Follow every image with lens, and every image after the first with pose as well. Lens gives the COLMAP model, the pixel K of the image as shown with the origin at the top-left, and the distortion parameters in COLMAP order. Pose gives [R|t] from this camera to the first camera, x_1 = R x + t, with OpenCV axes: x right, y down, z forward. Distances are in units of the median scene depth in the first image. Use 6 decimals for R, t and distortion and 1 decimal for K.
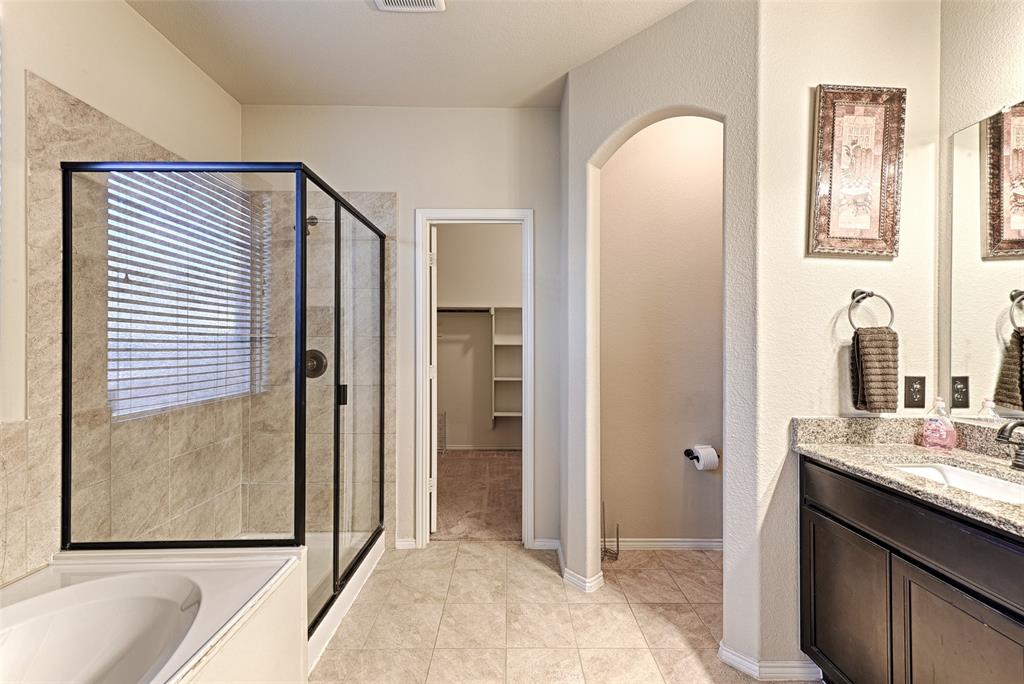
lens RADIAL K [[416.2, 0, 509.7], [0, 416.2, 344.7], [0, 0, 1]] dist [0.004277, 0.000069]
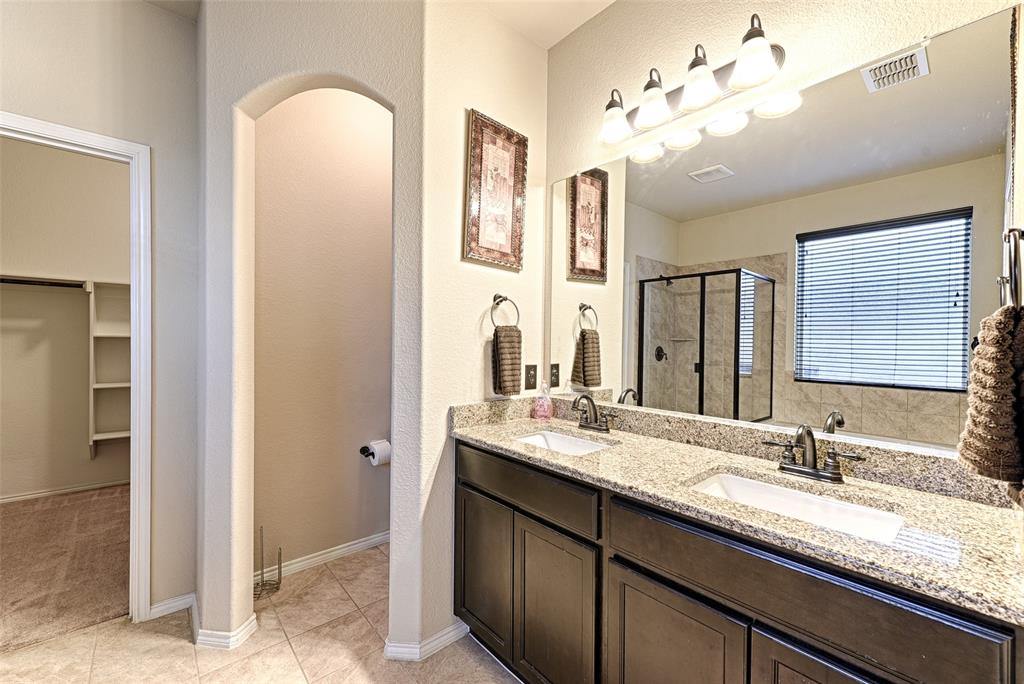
lens RADIAL K [[416.2, 0, 509.7], [0, 416.2, 344.7], [0, 0, 1]] dist [0.004277, 0.000069]
pose [[0.757710, 0.001214, 0.652591, 0.082328], [-0.009524, 0.999912, 0.009198, 0.002158], [-0.652522, -0.013184, 0.757655, 0.071504]]
